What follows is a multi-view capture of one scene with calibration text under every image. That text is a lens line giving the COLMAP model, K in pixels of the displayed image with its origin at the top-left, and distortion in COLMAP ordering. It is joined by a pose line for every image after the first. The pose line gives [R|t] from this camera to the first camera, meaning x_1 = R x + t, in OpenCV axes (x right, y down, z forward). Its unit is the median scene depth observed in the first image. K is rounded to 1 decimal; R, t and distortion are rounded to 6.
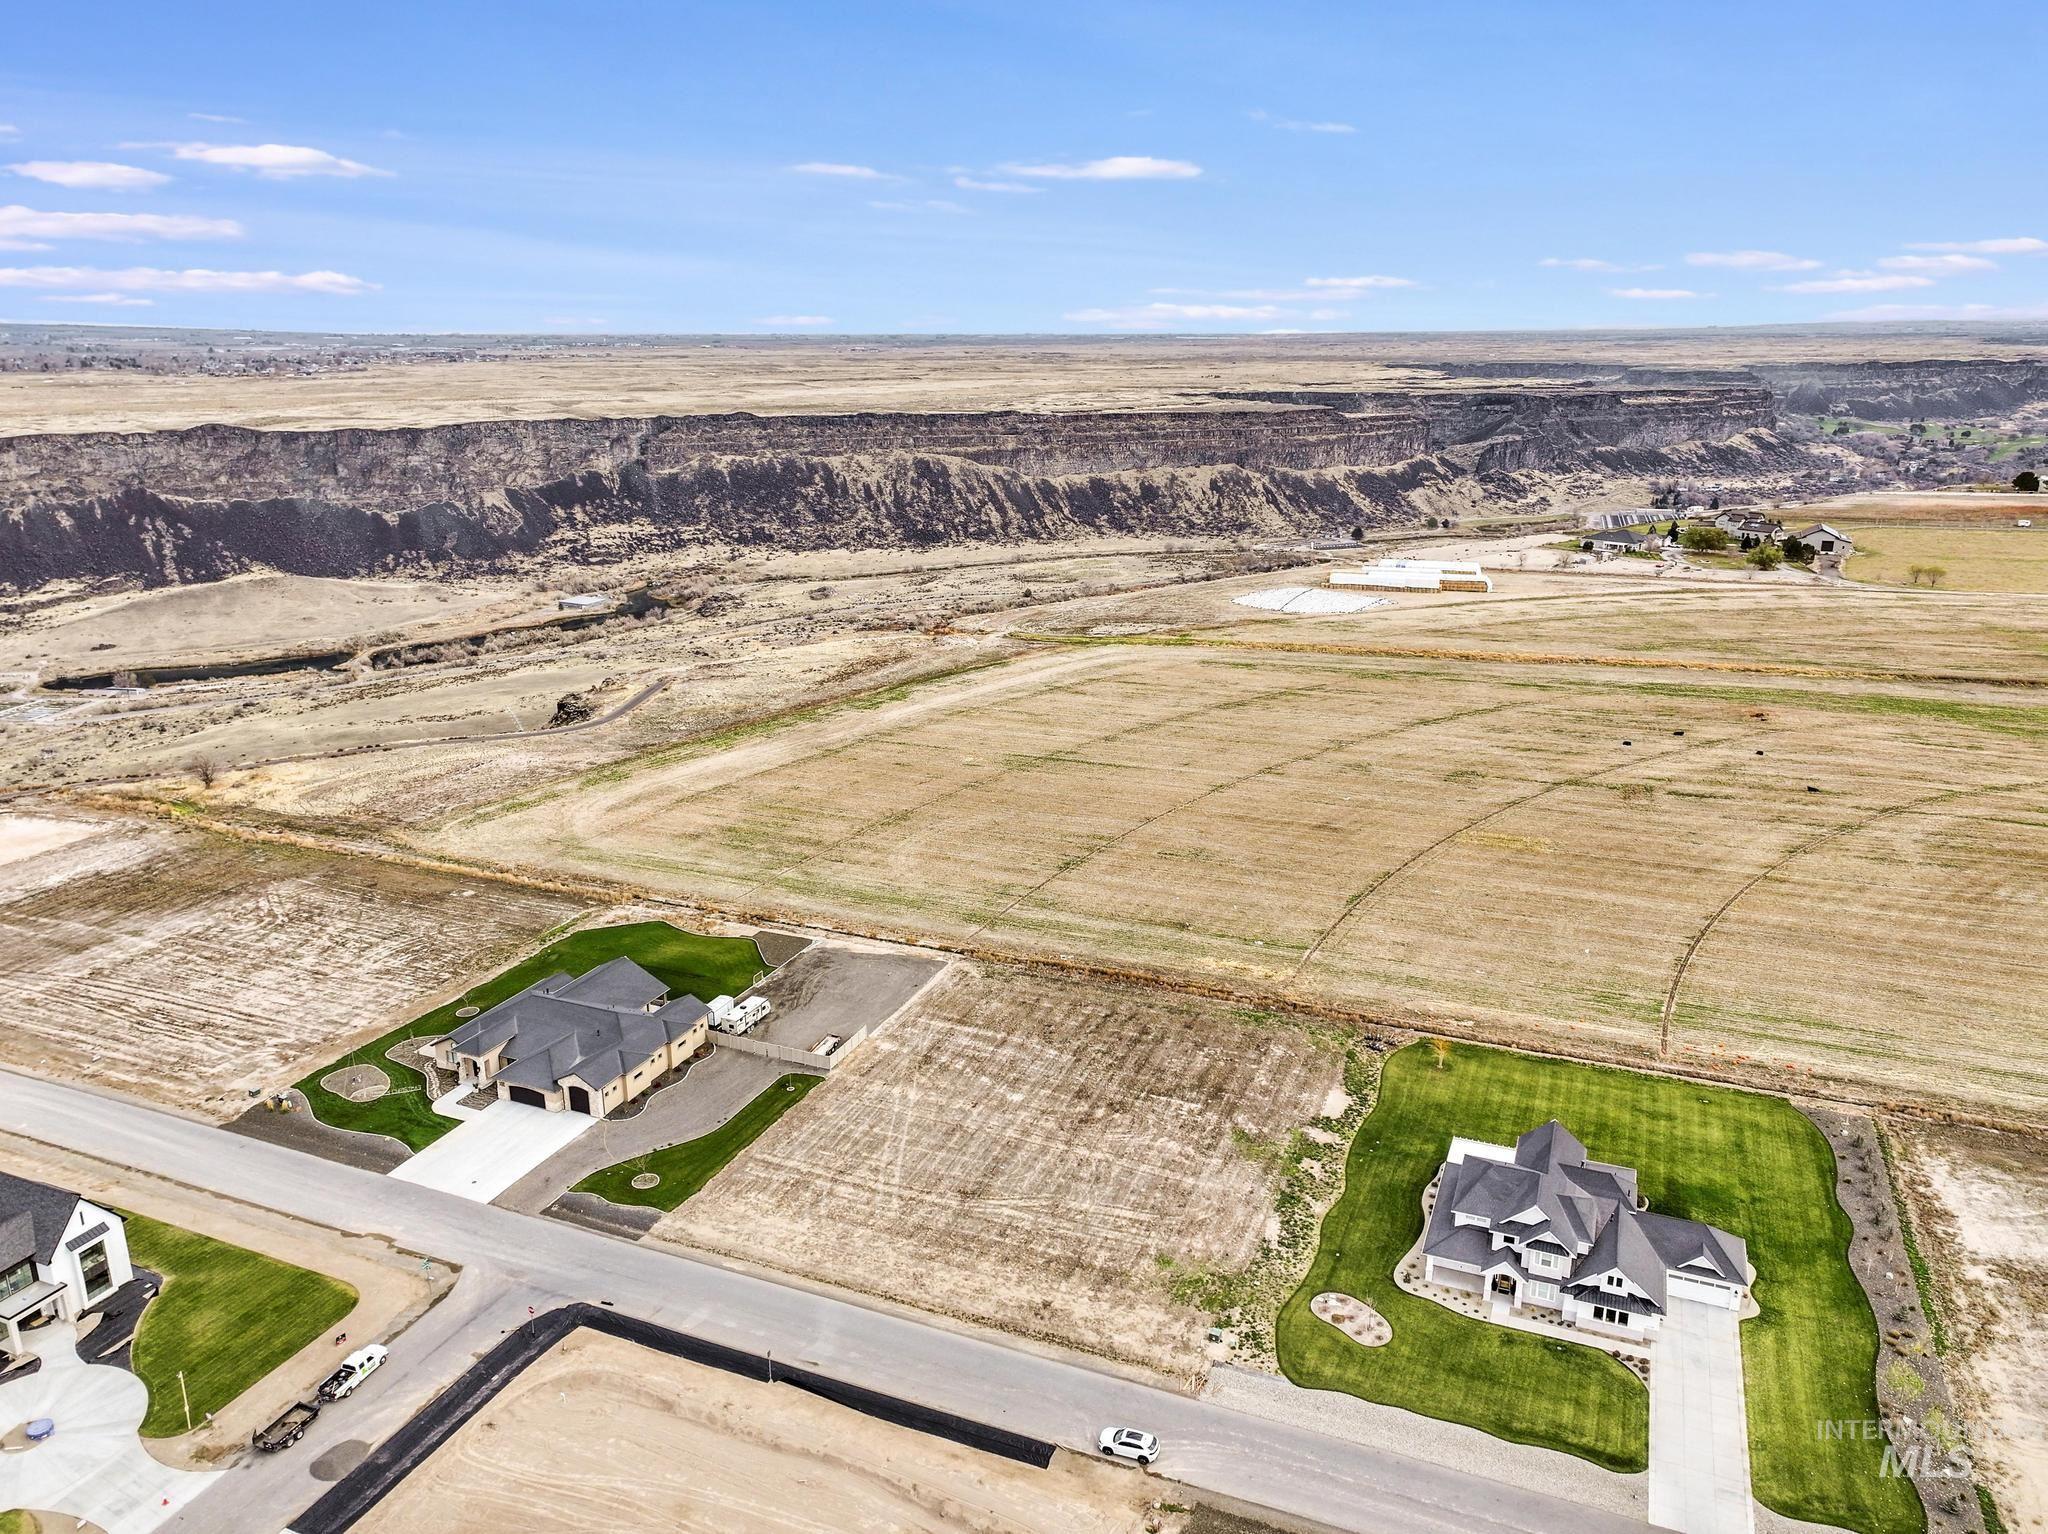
lens RADIAL K [[1442.2, 0, 1036.2], [0, 1442.2, 775.6], [0, 0, 1]] dist [0.007849, 0.015288]
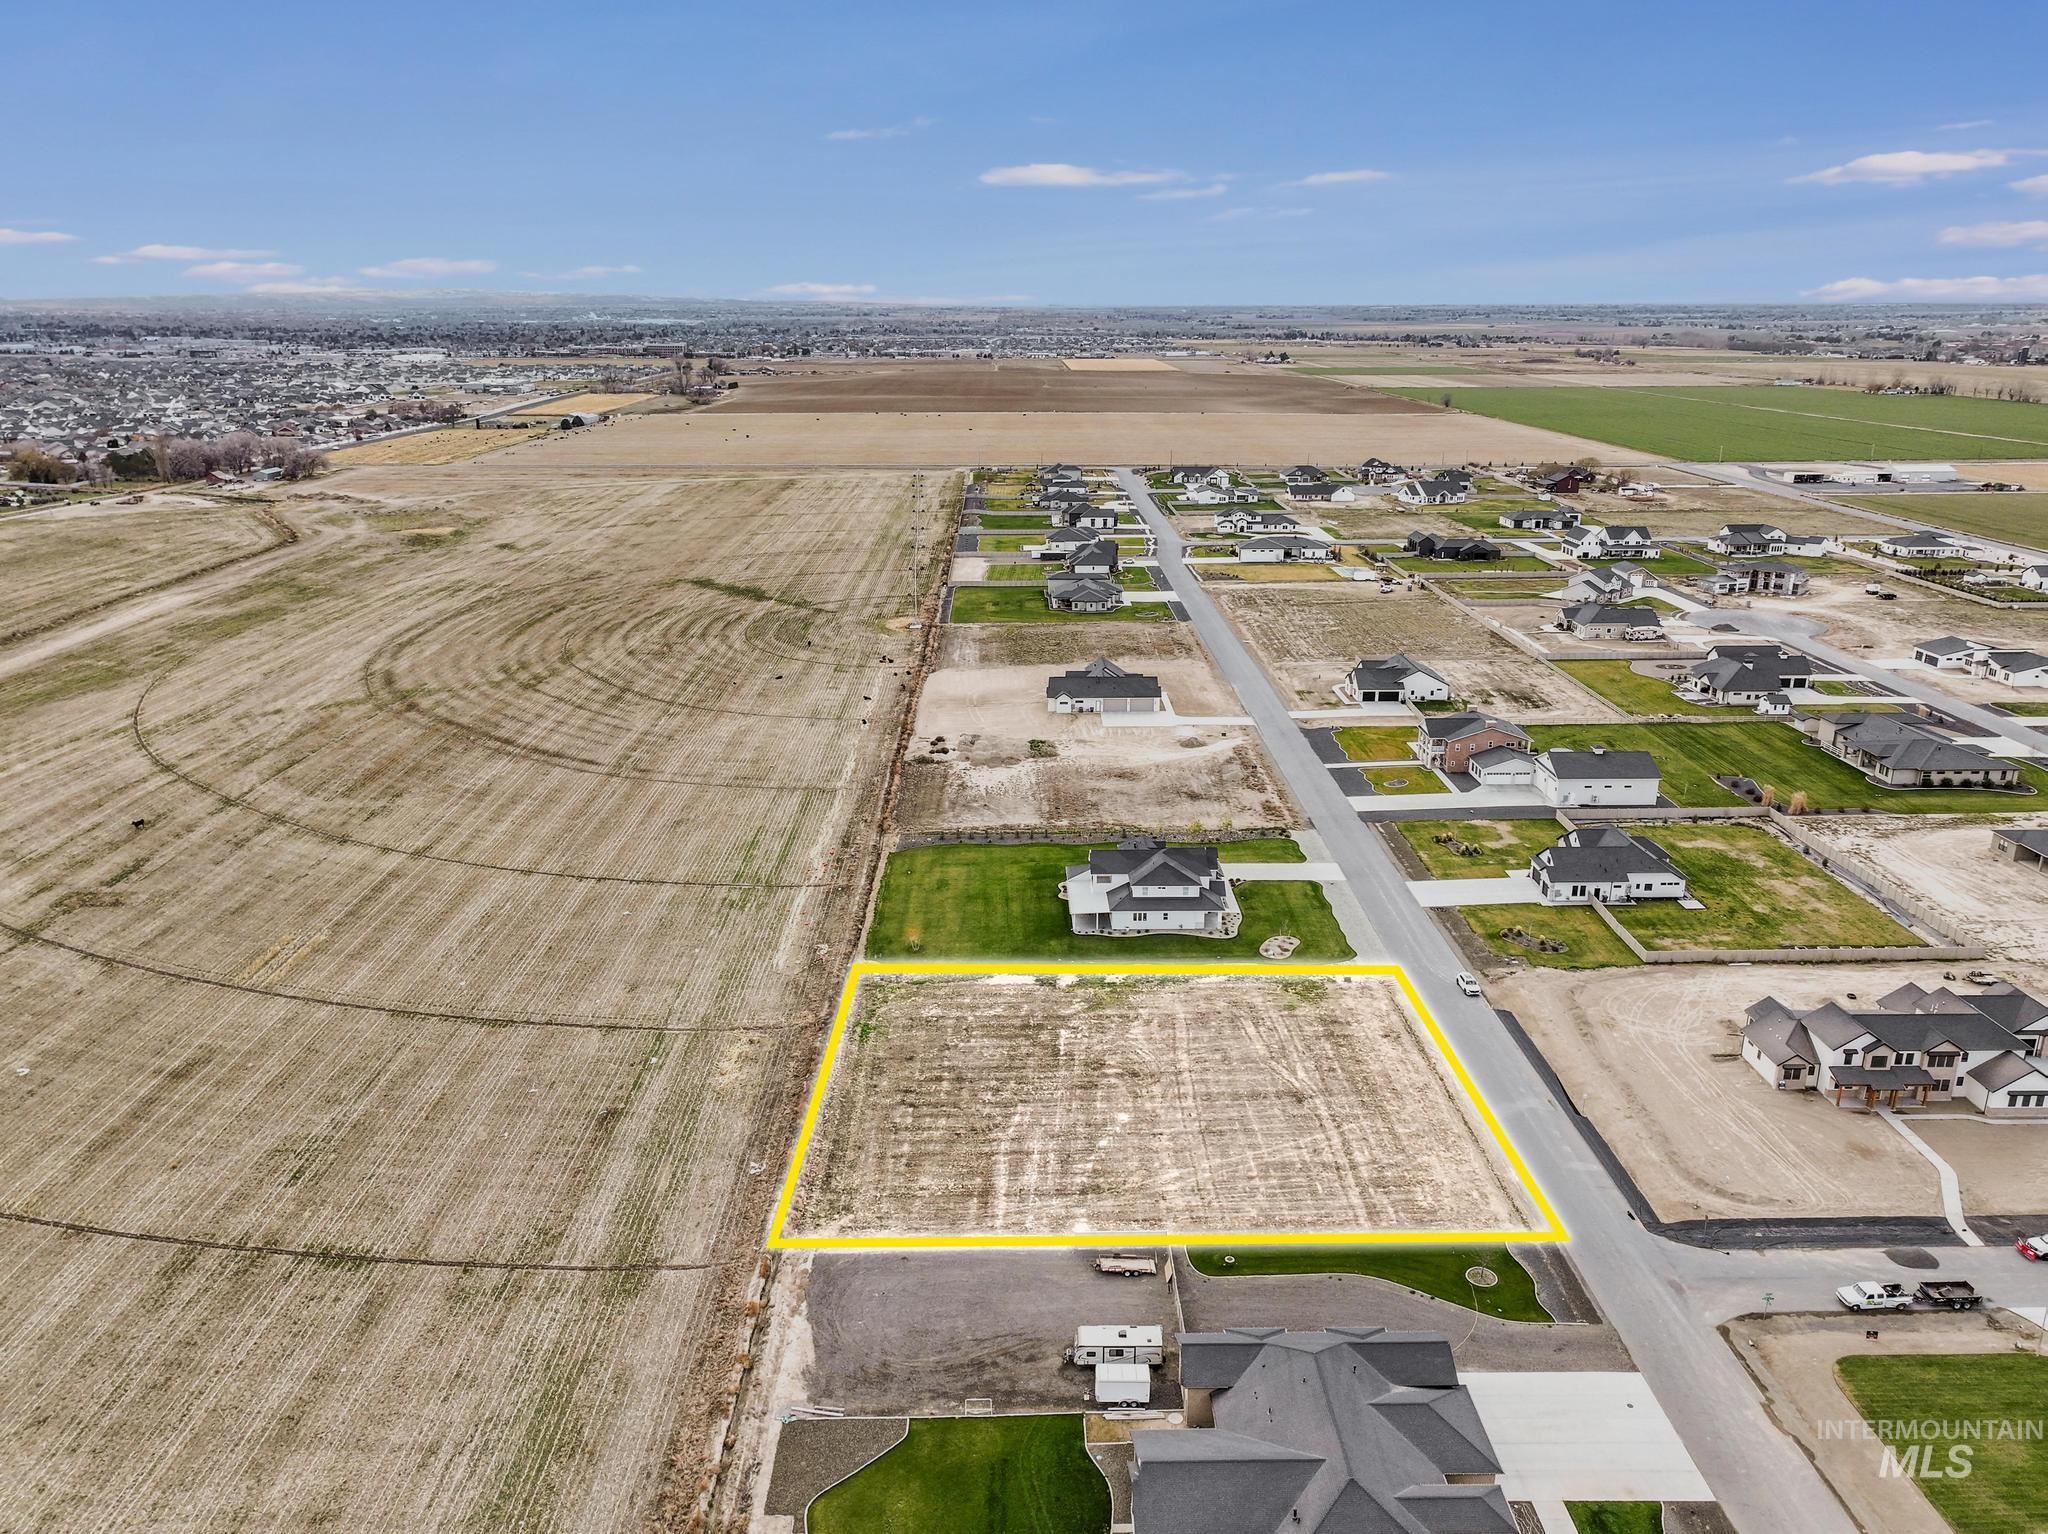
lens RADIAL K [[1442.2, 0, 1033.7], [0, 1442.2, 759.6], [0, 0, 1]] dist [0.007849, 0.015288]
pose [[-0.400898, -0.264805, 0.877017, -0.697914], [0.267881, 0.881590, 0.388638, -0.340314], [-0.876082, 0.390741, -0.282492, 1.118421]]
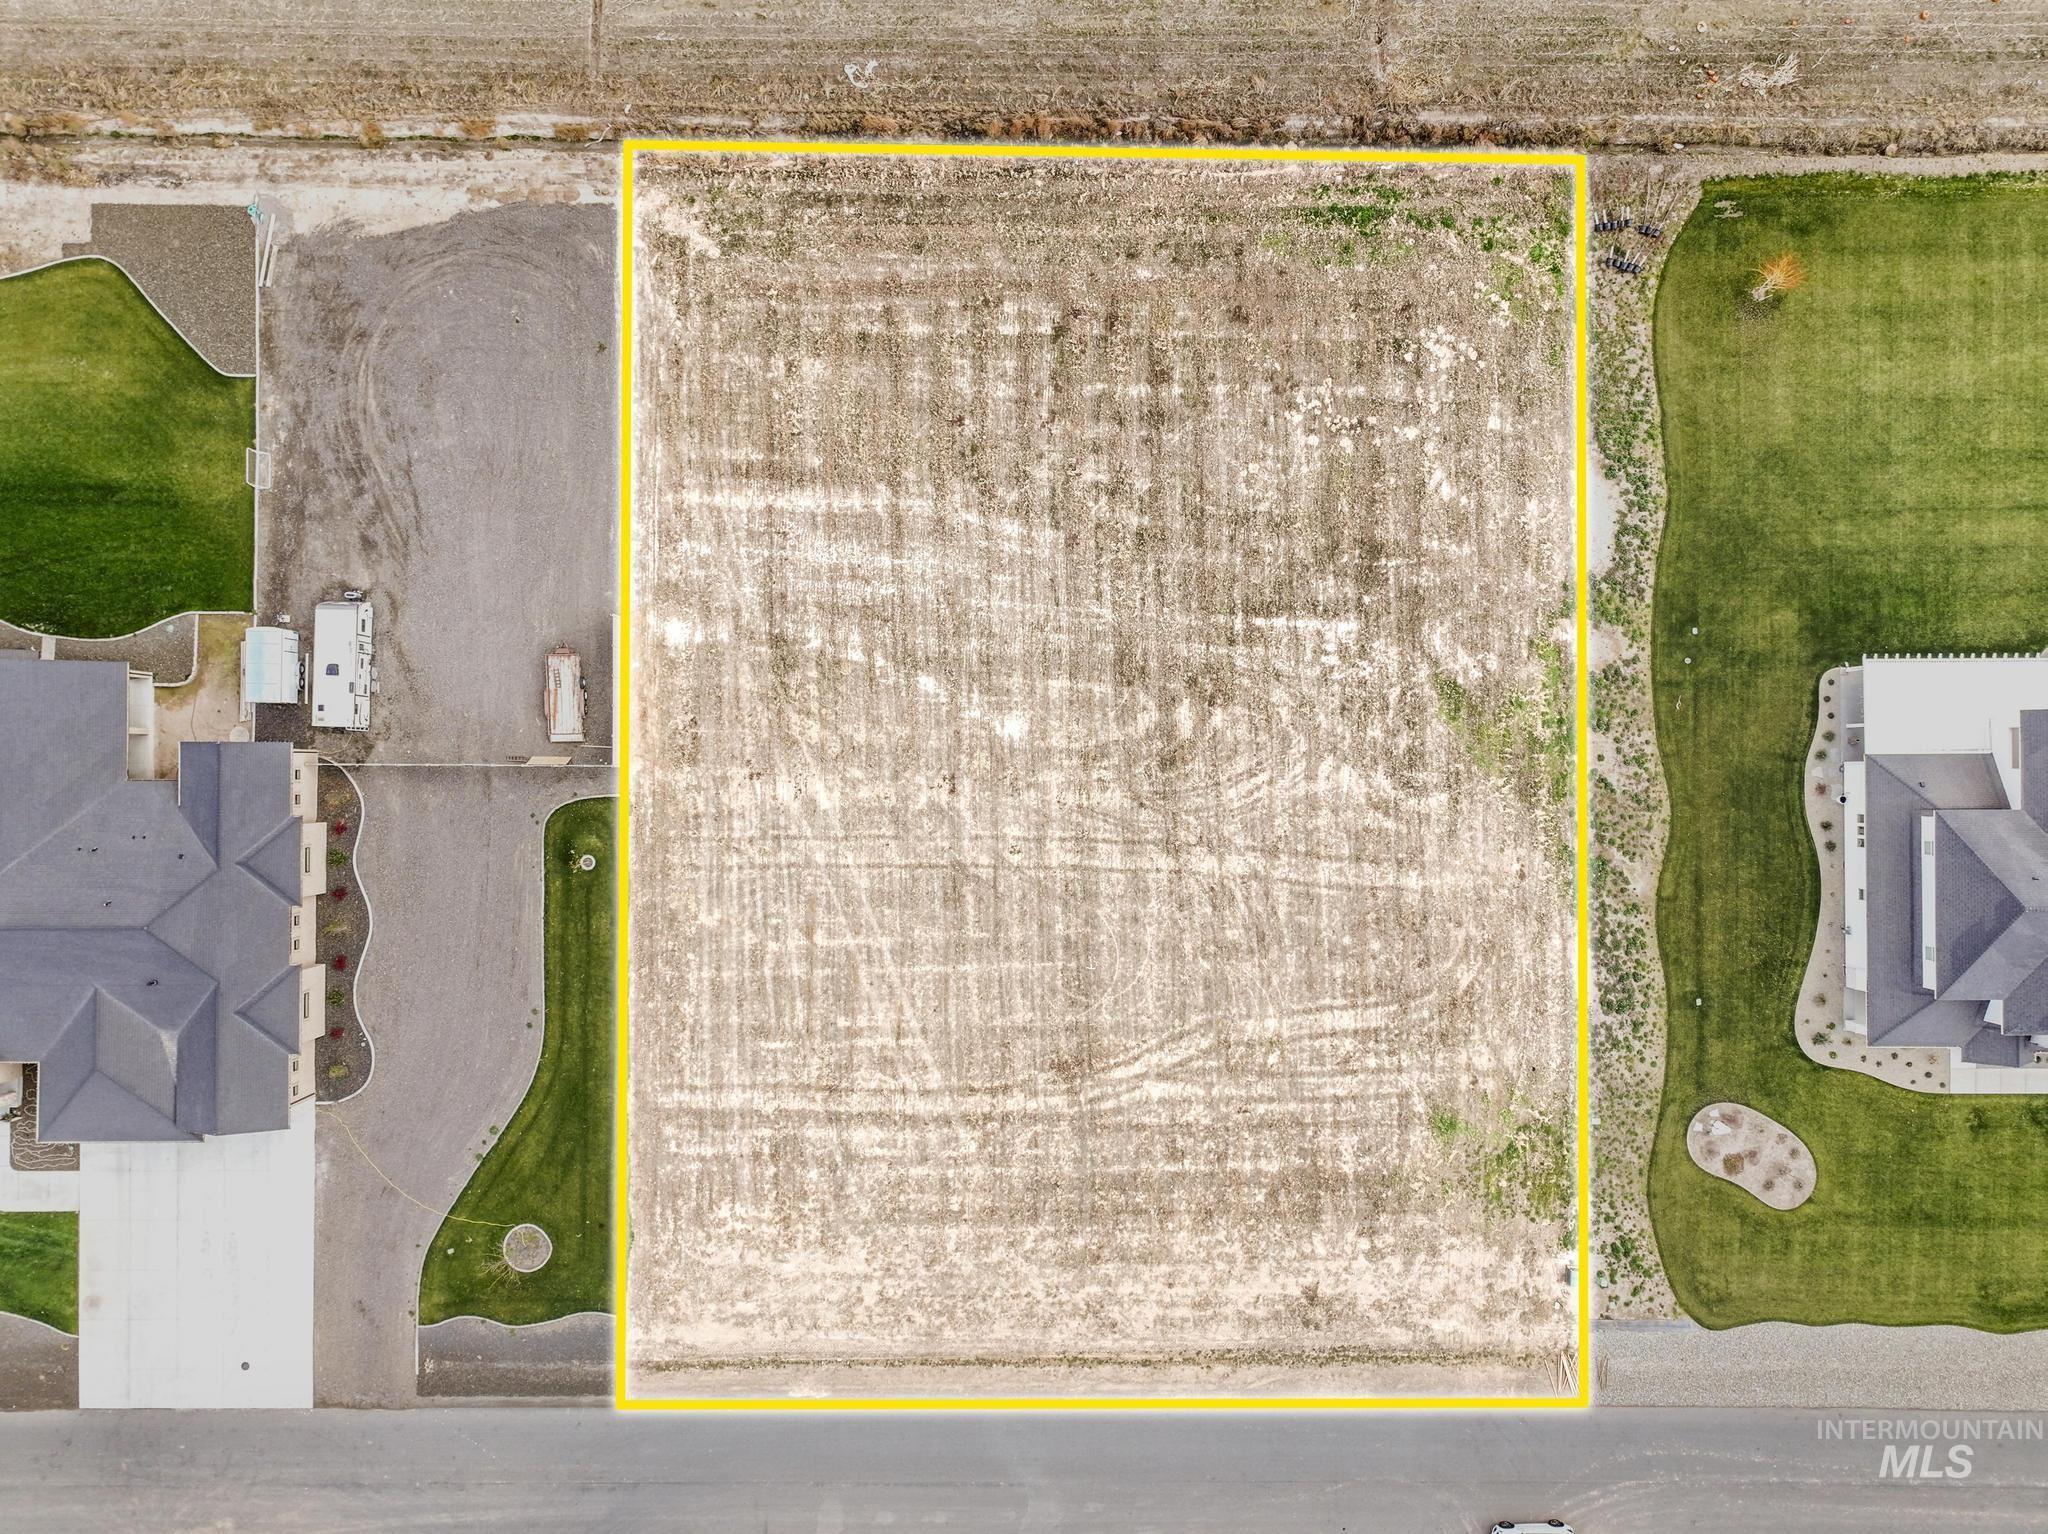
lens RADIAL K [[1442.2, 0, 1036.5], [0, 1442.2, 773.0], [0, 0, 1]] dist [0.007849, 0.015288]
pose [[0.923041, -0.384523, 0.011741, -0.017287], [0.104500, 0.279988, 0.954299, -0.238253], [-0.370237, -0.879630, 0.298623, 0.753659]]
